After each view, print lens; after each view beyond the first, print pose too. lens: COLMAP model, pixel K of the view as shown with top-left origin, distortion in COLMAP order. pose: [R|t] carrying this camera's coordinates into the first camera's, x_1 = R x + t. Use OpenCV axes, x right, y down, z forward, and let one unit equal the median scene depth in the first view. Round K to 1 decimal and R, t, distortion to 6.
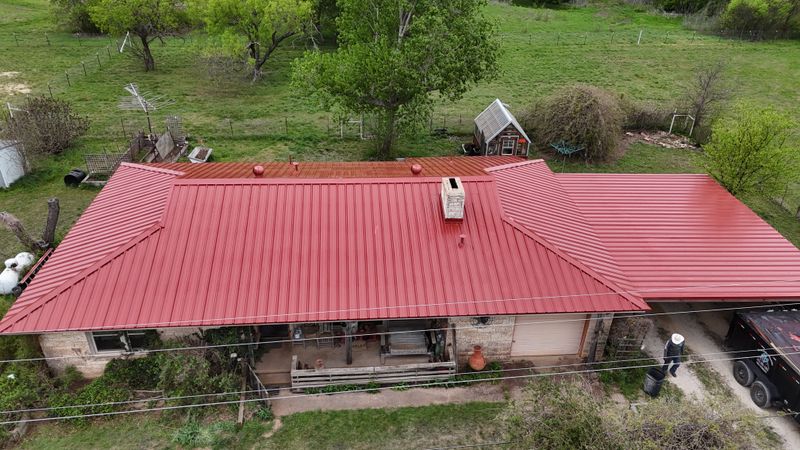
lens RADIAL K [[589.2, 0, 400.0], [0, 589.2, 225.0], [0, 0, 1]] dist [0.081631, -0.075460]
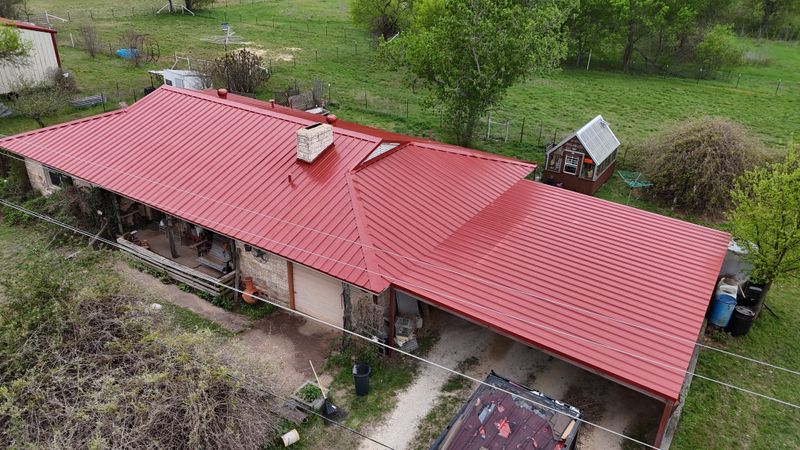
lens RADIAL K [[589.2, 0, 400.0], [0, 589.2, 225.0], [0, 0, 1]] dist [0.081631, -0.075460]
pose [[0.793994, 0.278954, -0.540147, 0.802651], [-0.317714, 0.947919, 0.022518, 0.018734], [0.518297, 0.153733, 0.841270, 0.269177]]
